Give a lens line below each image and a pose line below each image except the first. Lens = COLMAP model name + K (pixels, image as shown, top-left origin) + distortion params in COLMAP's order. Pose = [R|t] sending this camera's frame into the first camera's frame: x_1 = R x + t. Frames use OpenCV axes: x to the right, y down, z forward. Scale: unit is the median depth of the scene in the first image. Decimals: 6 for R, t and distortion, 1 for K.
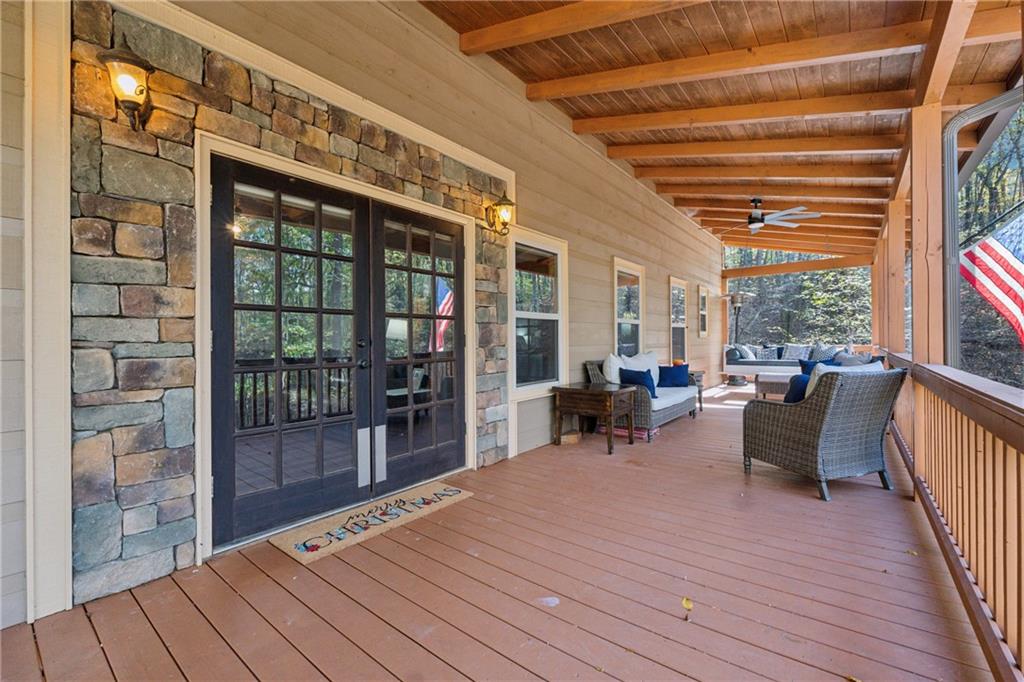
lens RADIAL K [[435.0, 0, 512.0], [0, 435.0, 336.2], [0, 0, 1]] dist [-0.007142, -0.000673]
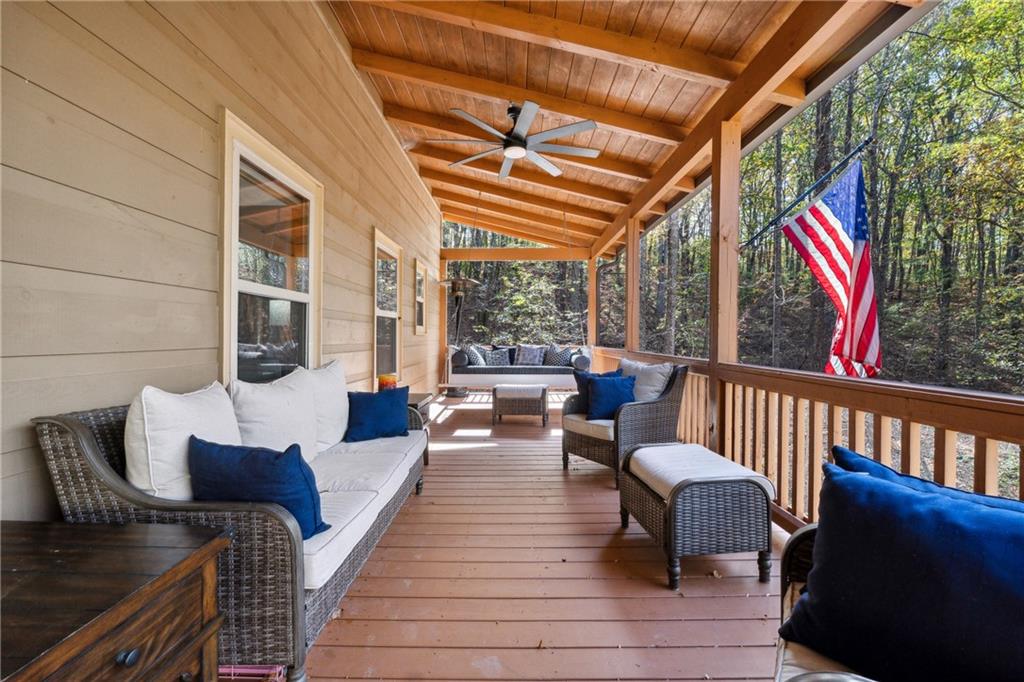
lens RADIAL K [[435.2, 0, 515.3], [0, 435.2, 345.7], [0, 0, 1]] dist [-0.002004, -0.000174]
pose [[0.787934, 0.000687, 0.615759, 0.196687], [-0.017542, 0.999619, 0.021331, 0.004589], [-0.615510, -0.027609, 0.787646, 0.537340]]
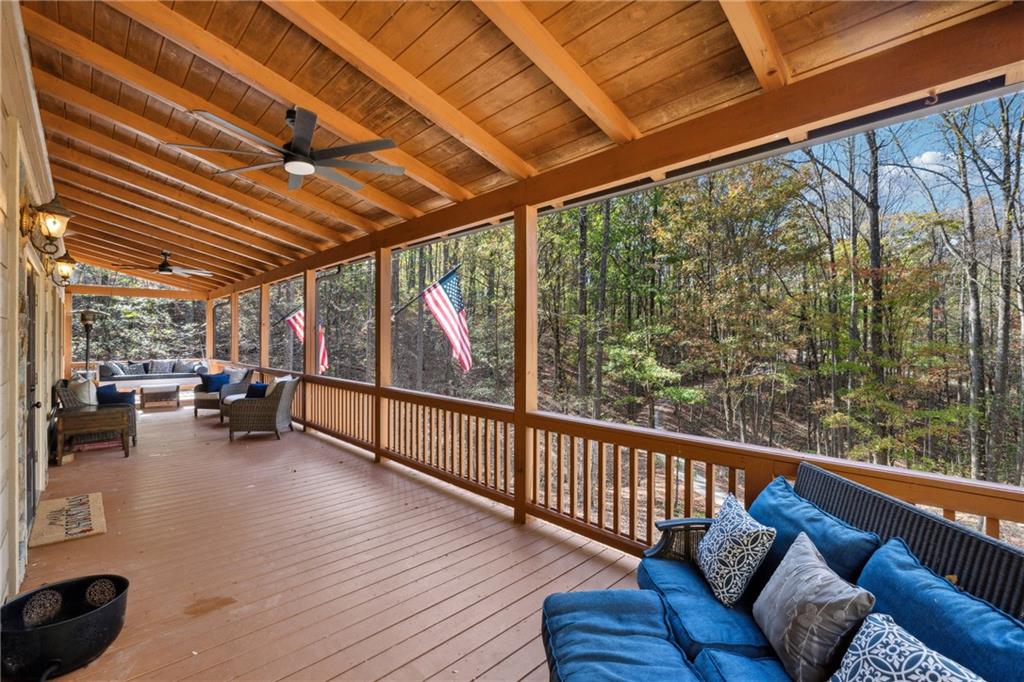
lens RADIAL K [[445.6, 0, 512.0], [0, 445.6, 341.0], [0, 0, 1]] dist [0.001438, 0.000080]
pose [[0.137921, 0.007040, 0.990418, -0.647354], [-0.010927, 0.999925, -0.005586, -0.056795], [-0.990383, -0.010051, 0.137988, -0.226845]]
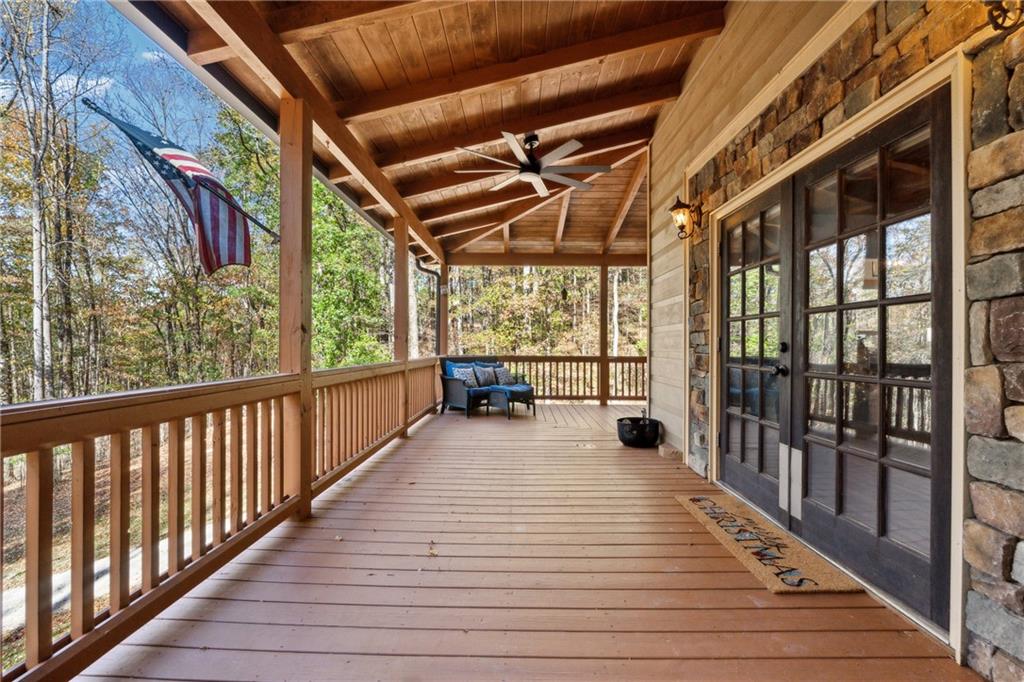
lens RADIAL K [[435.0, 0, 512.0], [0, 435.0, 336.2], [0, 0, 1]] dist [-0.007142, -0.000673]
pose [[-0.795760, -0.009909, -0.605532, 0.296557], [0.007016, 0.999648, -0.025578, 0.005738], [0.605572, -0.024602, -0.795410, 0.641793]]
